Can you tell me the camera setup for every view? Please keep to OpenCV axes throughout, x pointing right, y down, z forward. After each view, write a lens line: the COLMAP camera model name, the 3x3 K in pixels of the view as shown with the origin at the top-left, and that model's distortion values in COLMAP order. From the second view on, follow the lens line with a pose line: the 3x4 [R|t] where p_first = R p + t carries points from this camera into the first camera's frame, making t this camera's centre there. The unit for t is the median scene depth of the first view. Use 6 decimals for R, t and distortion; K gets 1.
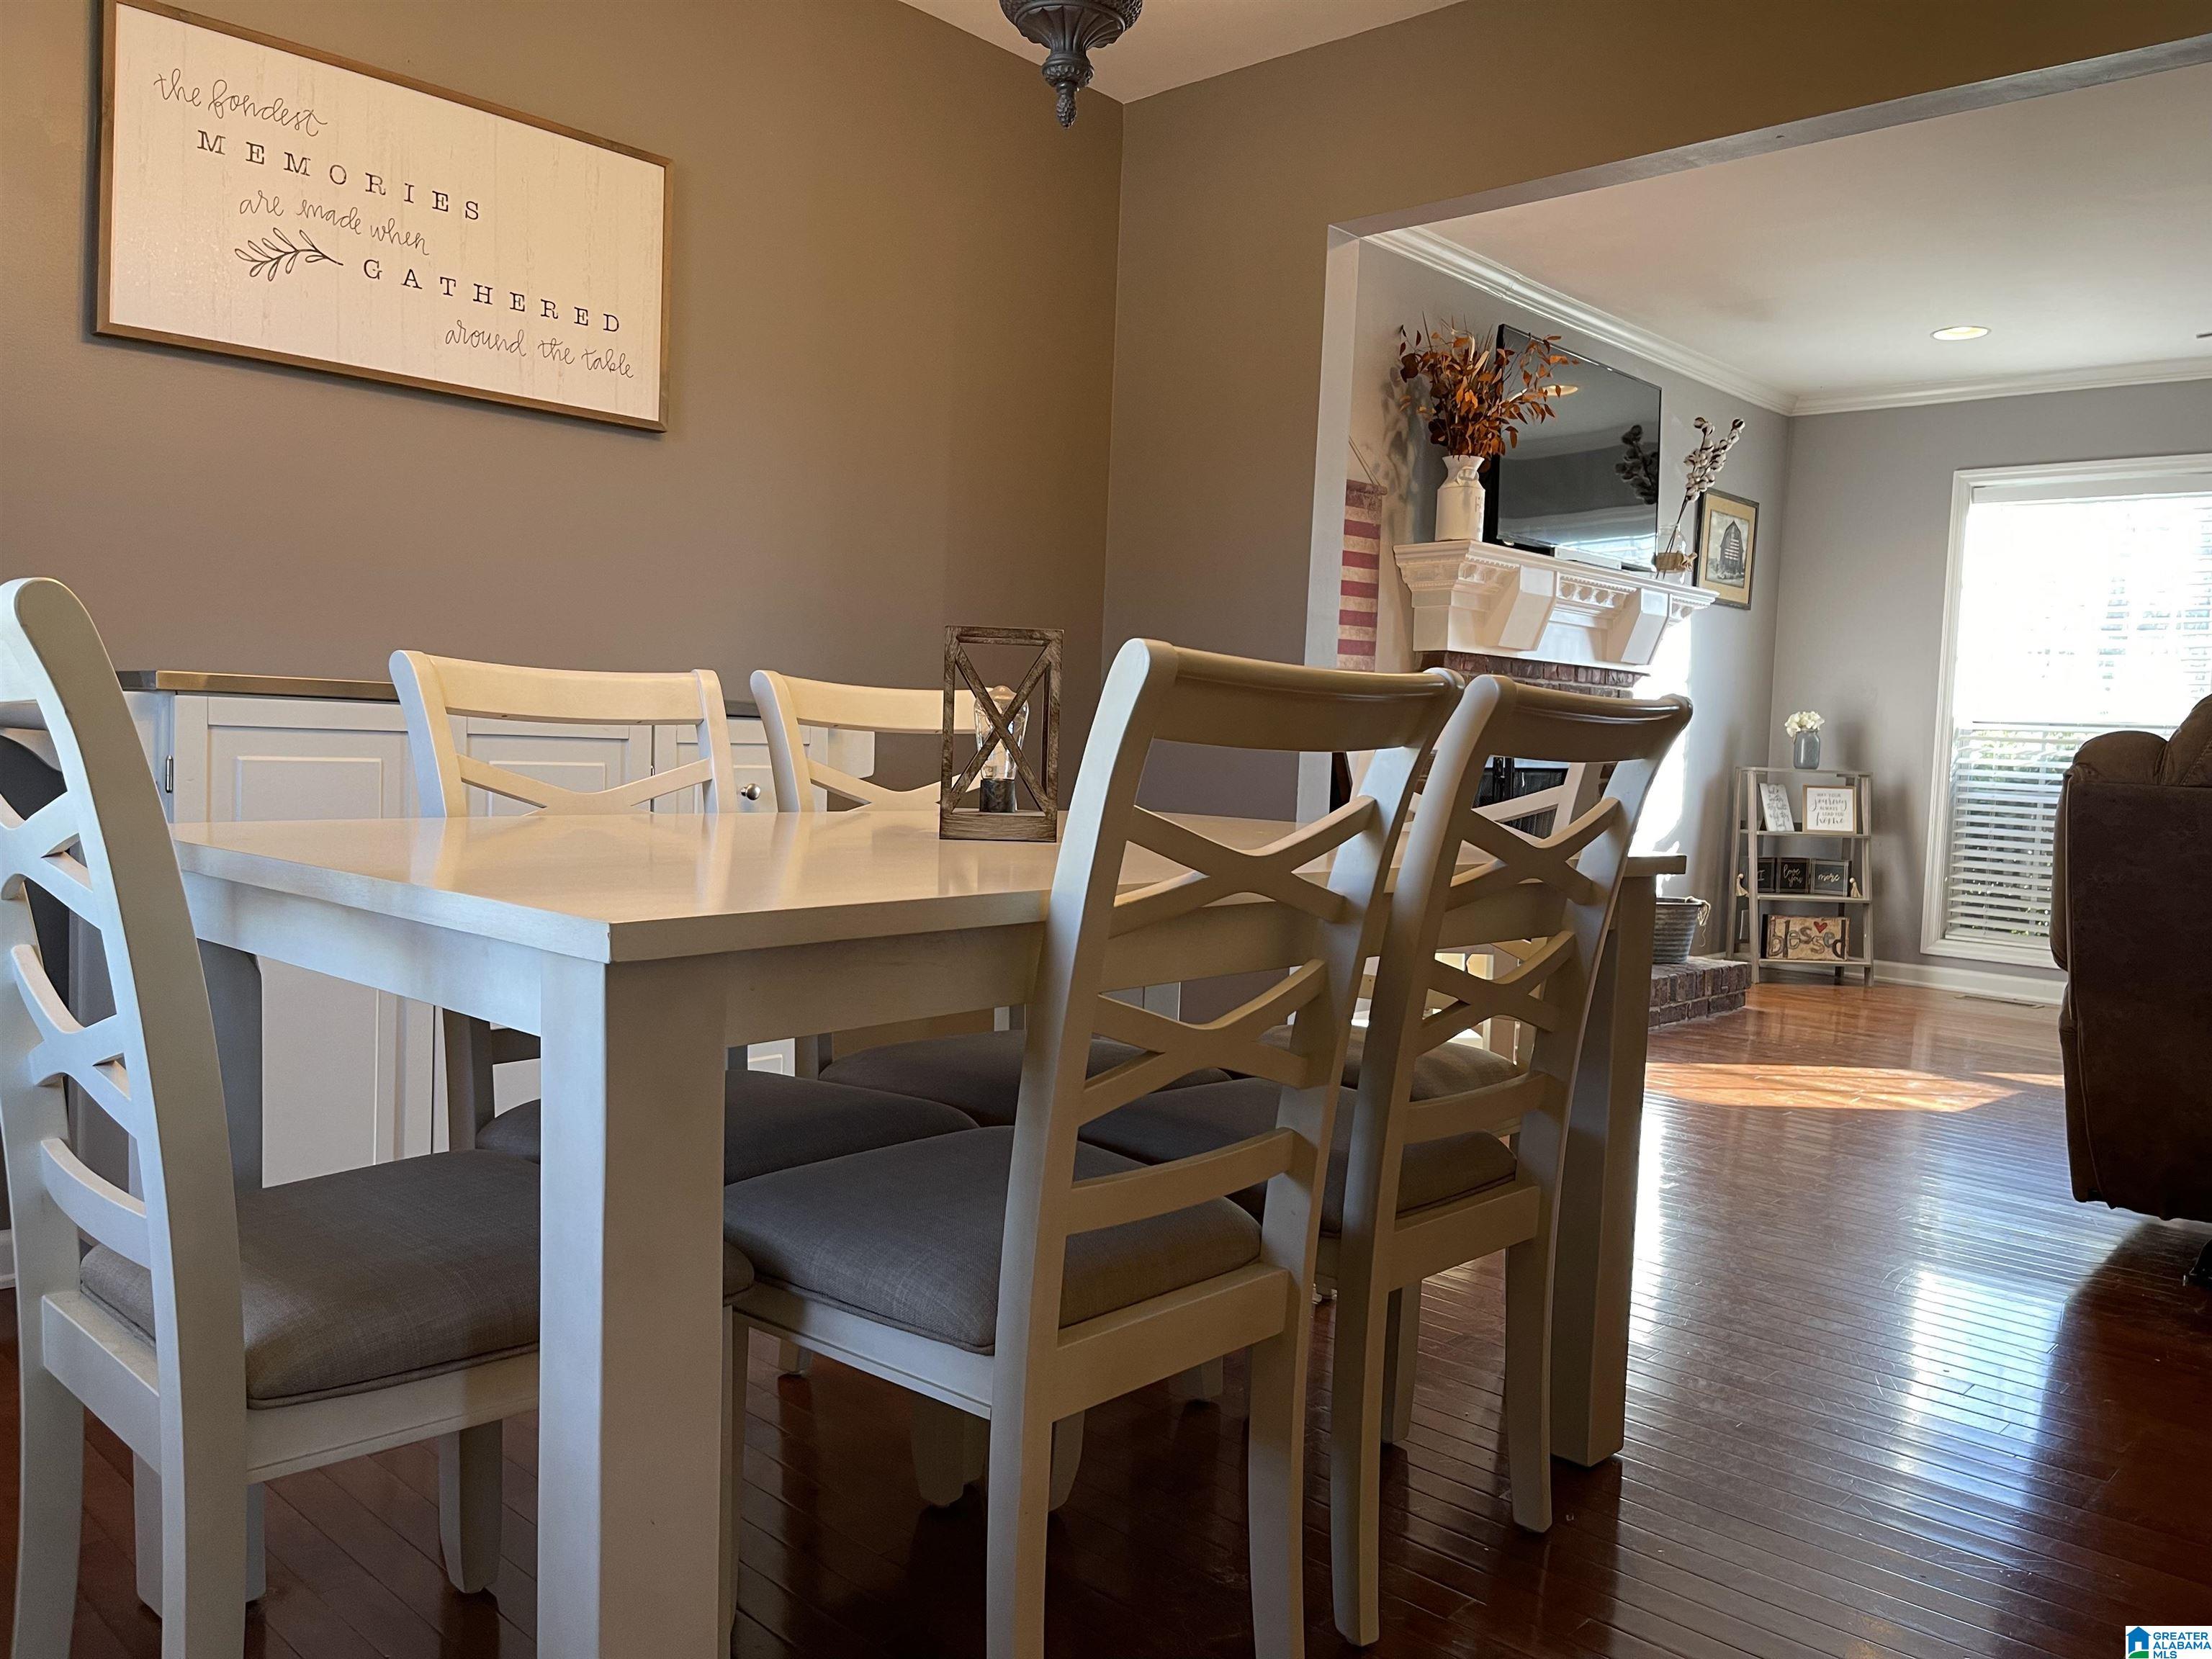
lens RADIAL K [[1666.0, 0, 1121.5], [0, 1666.0, 831.9], [0, 0, 1]] dist [0.057606, -0.071089]
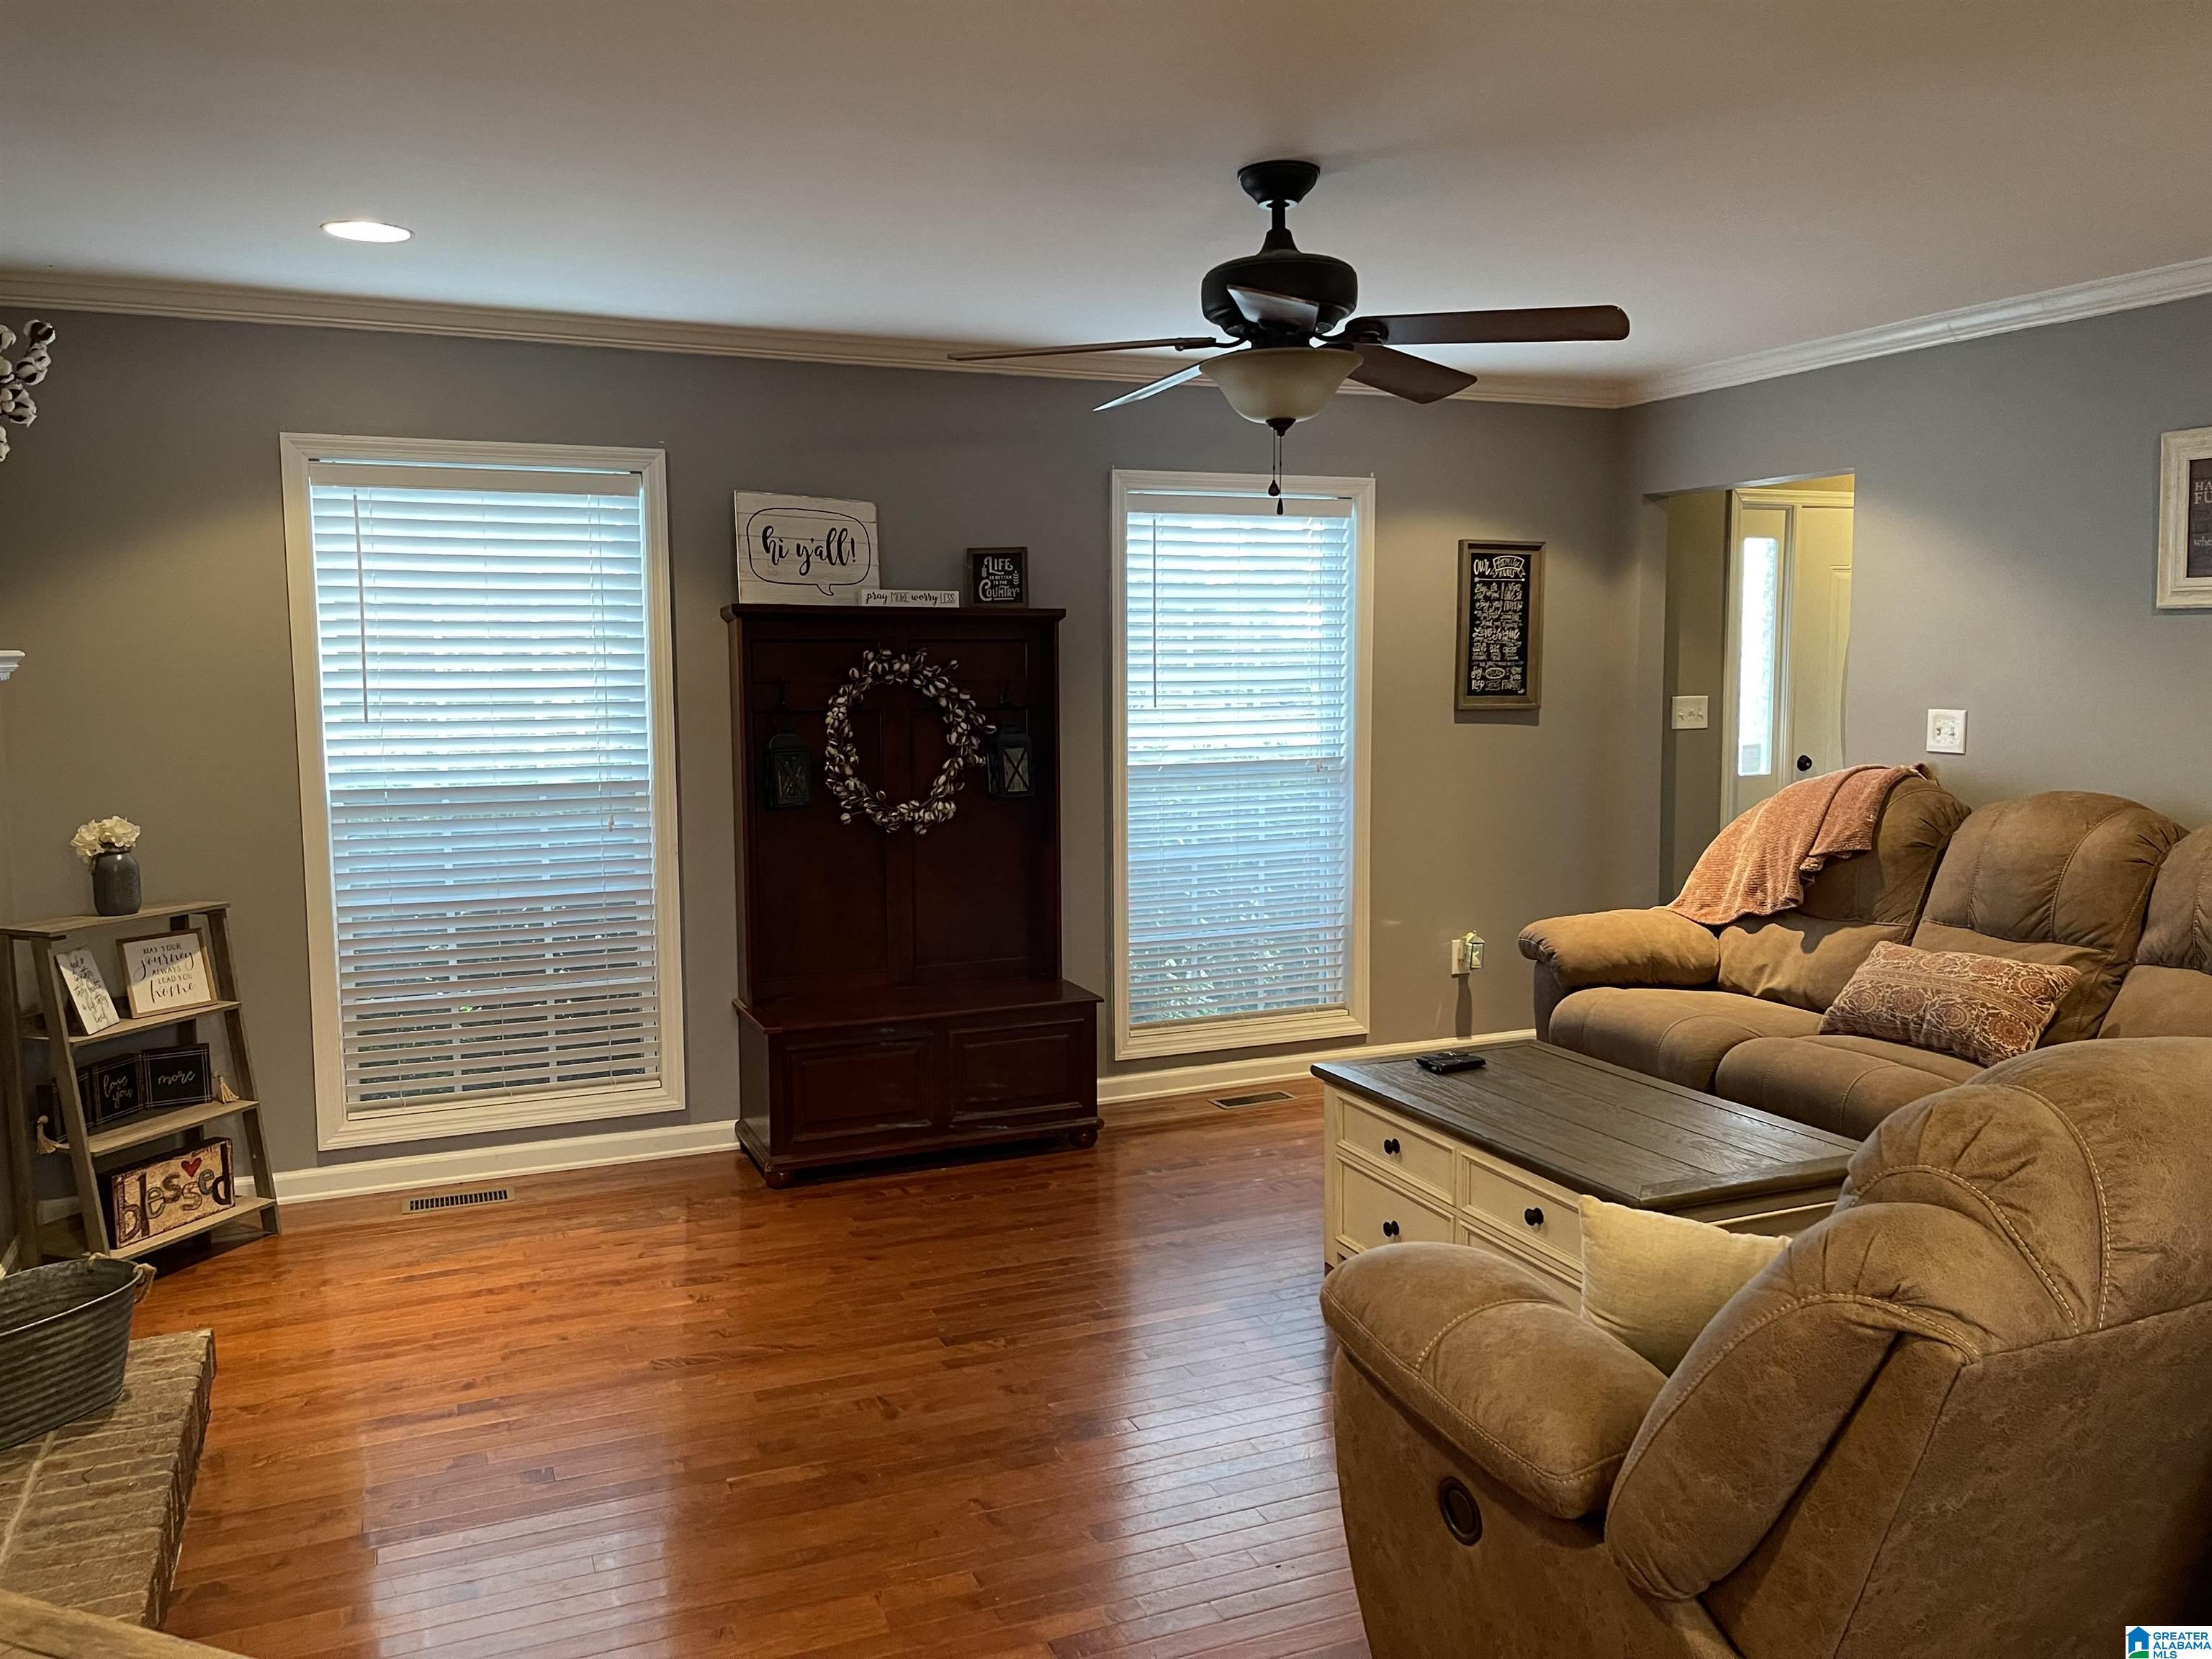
lens RADIAL K [[1666.0, 0, 1111.1], [0, 1666.0, 818.0], [0, 0, 1]] dist [0.057606, -0.071089]
pose [[0.396327, -0.128874, 0.909020, 0.014863], [0.078422, 0.991233, 0.106338, -0.264721], [-0.914754, 0.029143, 0.402959, 1.069289]]
